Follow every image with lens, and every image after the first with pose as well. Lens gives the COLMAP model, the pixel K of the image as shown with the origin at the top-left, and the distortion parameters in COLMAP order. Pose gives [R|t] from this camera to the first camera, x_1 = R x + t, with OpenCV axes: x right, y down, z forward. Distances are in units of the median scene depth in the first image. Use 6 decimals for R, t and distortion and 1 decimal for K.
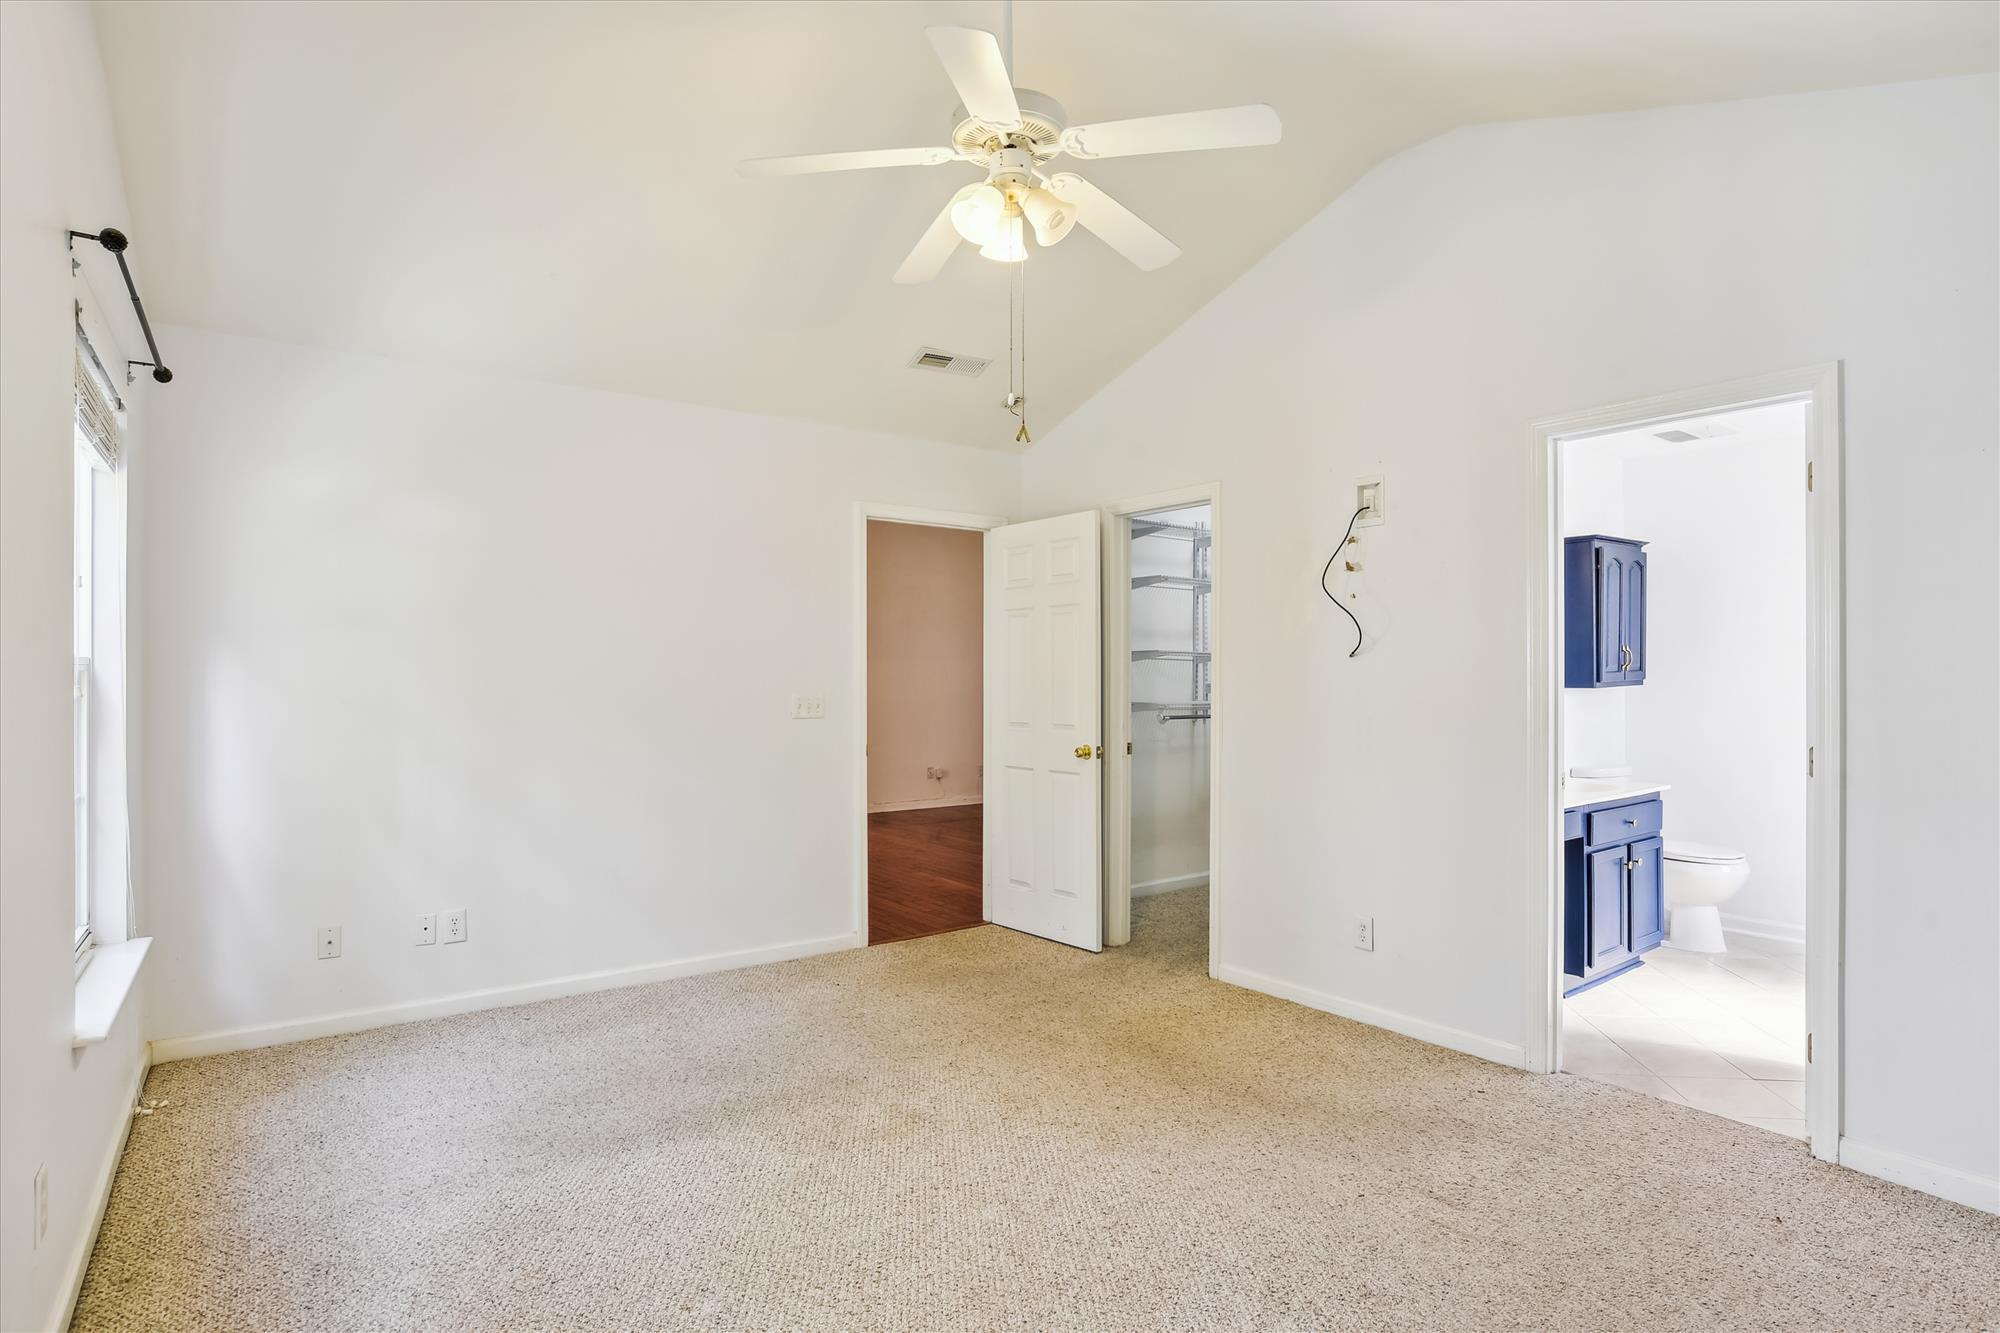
lens RADIAL K [[1039.5, 0, 1002.3], [0, 1039.5, 677.4], [0, 0, 1]] dist [-0.034184, 0.001537]
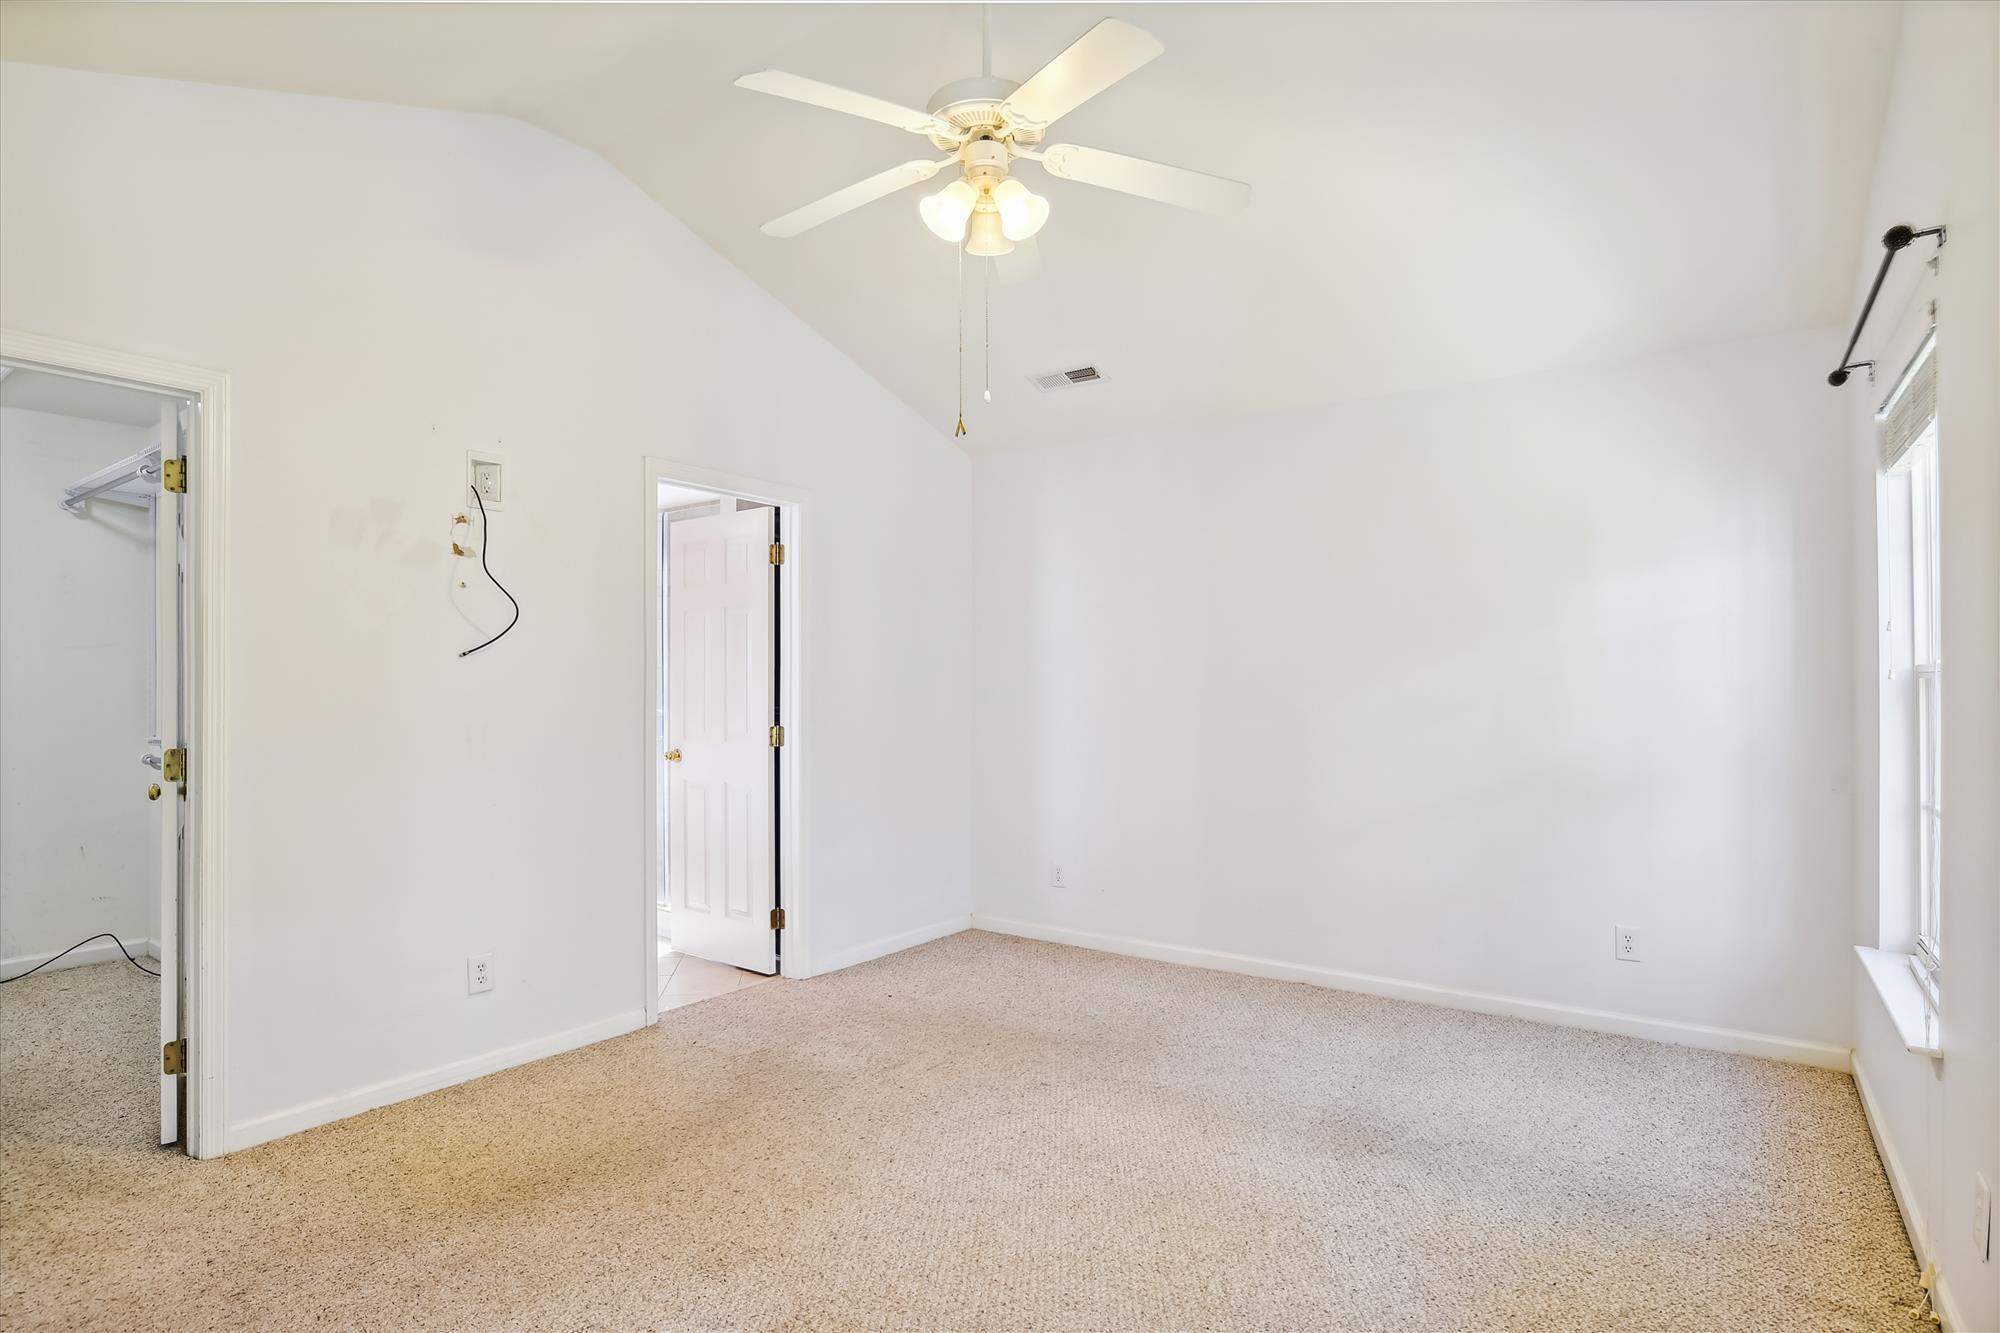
lens RADIAL K [[1039.5, 0, 1002.3], [0, 1039.5, 677.4], [0, 0, 1]] dist [-0.034184, 0.001537]
pose [[-0.307616, 0.003804, 0.951503, -0.686359], [-0.005583, 0.999968, -0.005803, -0.000280], [-0.951494, -0.007097, -0.307585, 0.955978]]
